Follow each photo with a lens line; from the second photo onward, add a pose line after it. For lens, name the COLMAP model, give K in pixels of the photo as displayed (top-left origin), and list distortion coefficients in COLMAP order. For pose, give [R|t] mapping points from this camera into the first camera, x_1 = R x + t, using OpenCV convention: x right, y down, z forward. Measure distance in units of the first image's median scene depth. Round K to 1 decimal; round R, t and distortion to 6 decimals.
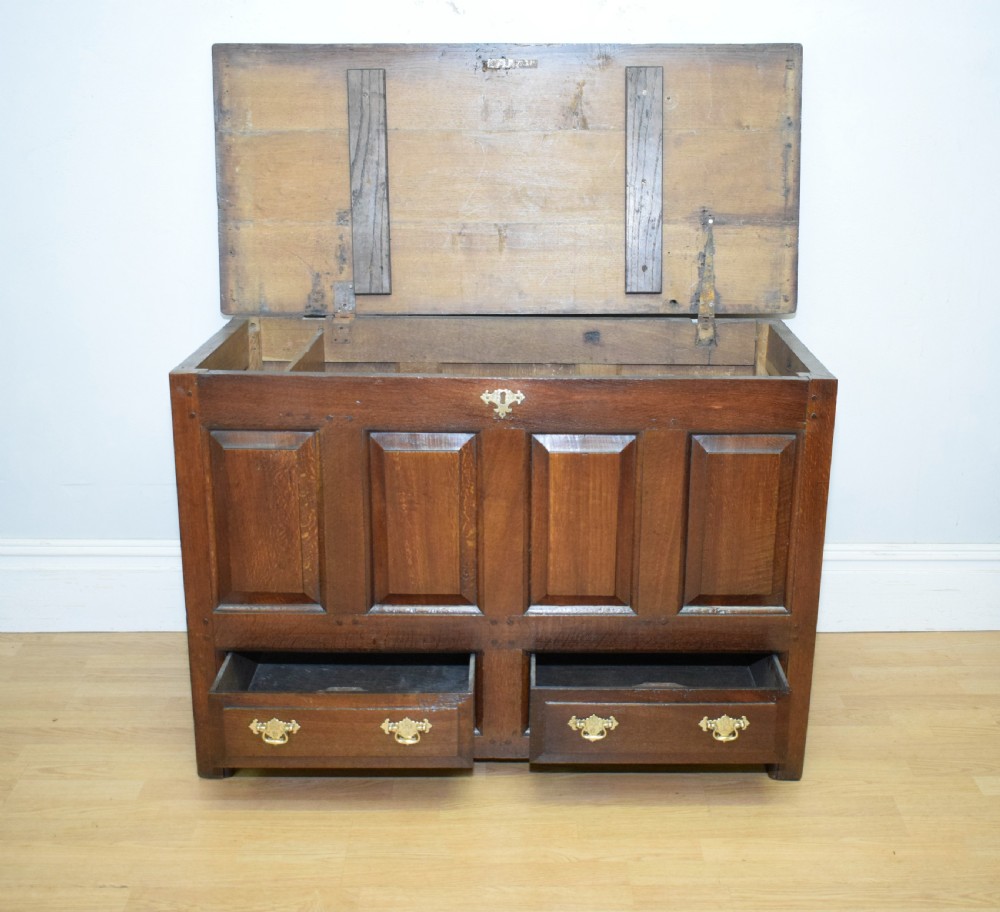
lens RADIAL K [[1320.2, 0, 537.2], [0, 1320.2, 458.0], [0, 0, 1]] dist [-0.020333, -0.027946]
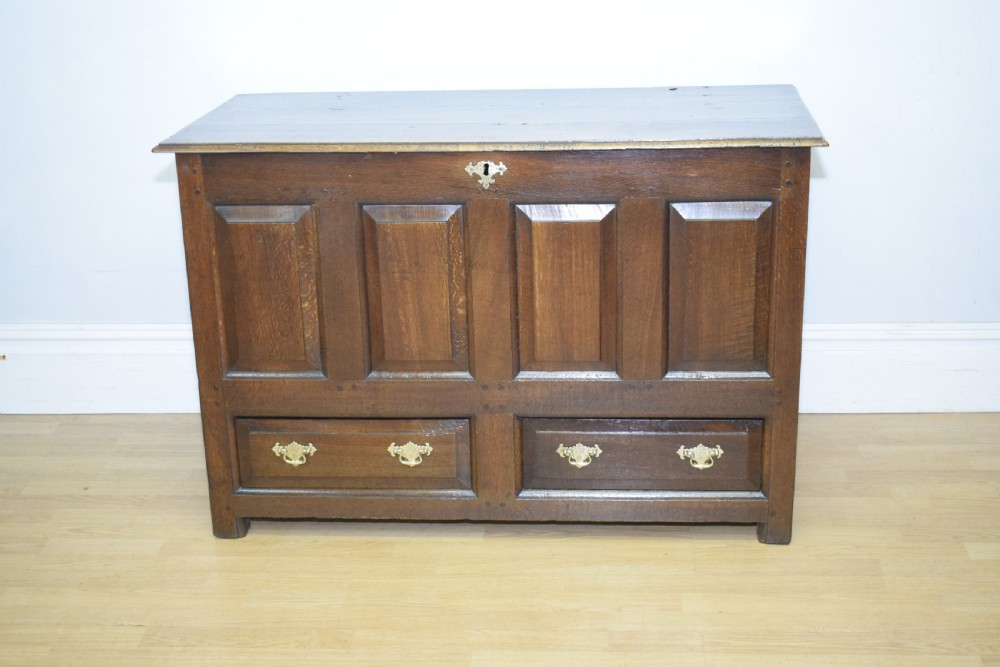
lens RADIAL K [[1445.3, 0, 500.0], [0, 1445.3, 333.5], [0, 0, 1]] dist [-0.022417, -0.057967]
pose [[0.994917, -0.006571, -0.100488, 0.094947], [0.009699, 0.999483, 0.030670, 0.047248], [0.100235, -0.031489, 0.994465, -0.136976]]
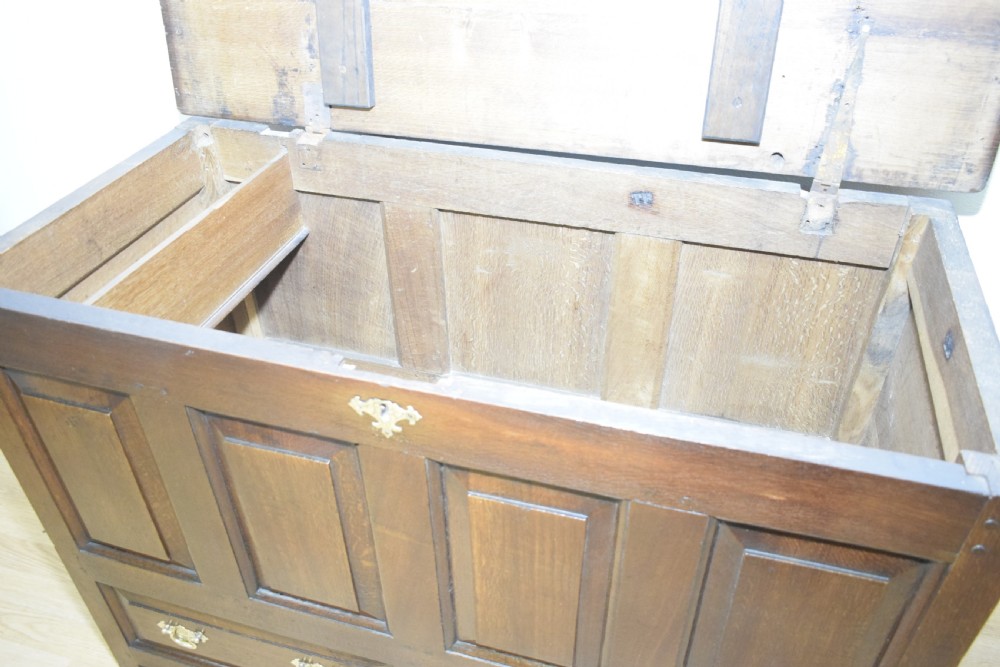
lens RADIAL K [[794.8, 0, 500.0], [0, 794.8, 333.5], [0, 0, 1]] dist [-0.005086, -0.001524]
pose [[0.957498, 0.154326, -0.243682, 0.095298], [-0.063749, 0.937160, 0.343026, -0.188753], [0.281307, -0.312912, 0.907167, 0.681657]]
